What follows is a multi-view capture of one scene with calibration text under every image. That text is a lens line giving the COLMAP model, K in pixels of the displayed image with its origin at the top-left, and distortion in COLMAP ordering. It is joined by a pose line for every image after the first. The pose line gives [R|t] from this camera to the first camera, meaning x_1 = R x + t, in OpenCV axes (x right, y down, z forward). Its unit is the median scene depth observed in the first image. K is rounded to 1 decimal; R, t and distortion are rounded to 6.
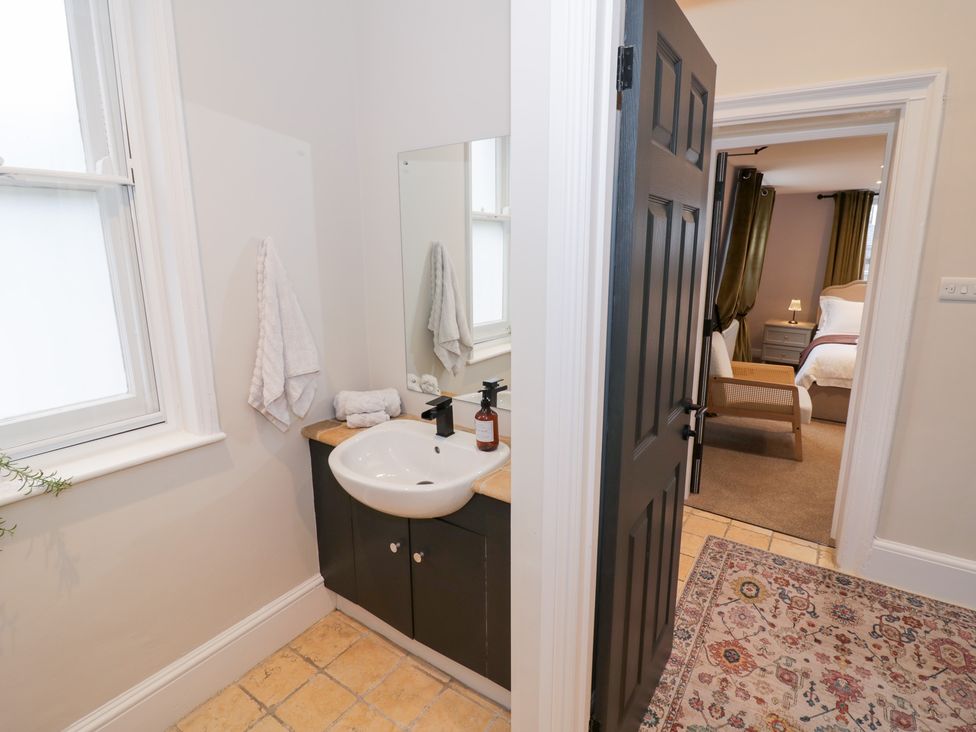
lens RADIAL K [[528.1, 0, 484.1], [0, 528.1, 362.4], [0, 0, 1]] dist [-0.003259, -0.010973]
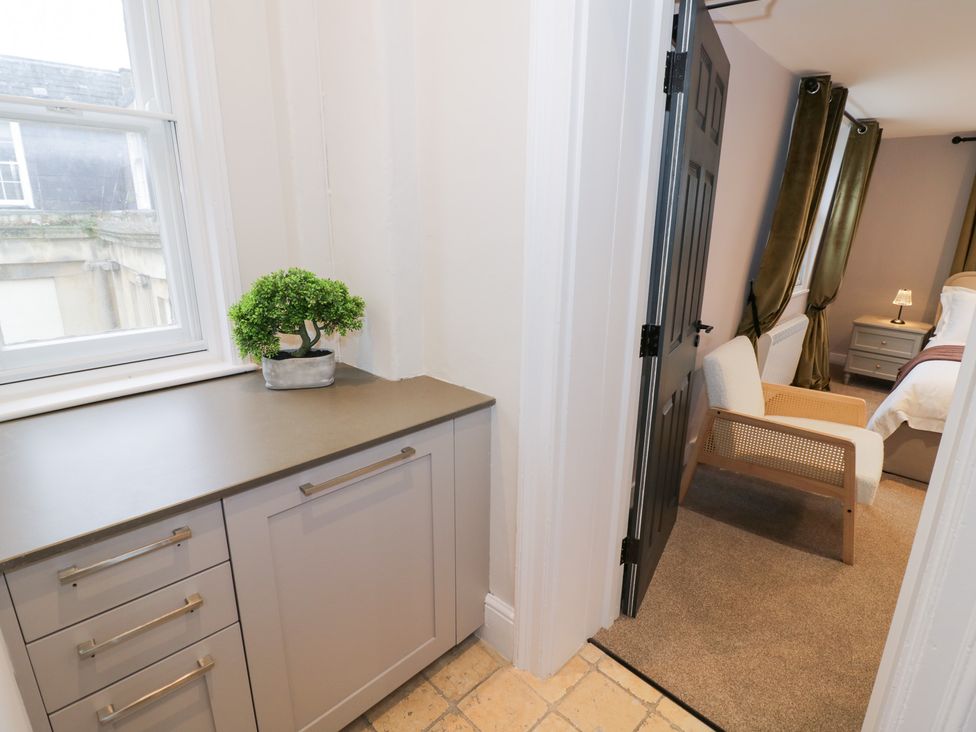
lens RADIAL K [[528.1, 0, 479.0], [0, 528.1, 366.3], [0, 0, 1]] dist [-0.003259, -0.010973]
pose [[0.982406, 0.064942, -0.175103, 0.071154], [-0.054648, 0.996517, 0.062986, -0.013378], [0.178584, -0.052309, 0.982533, 0.089647]]
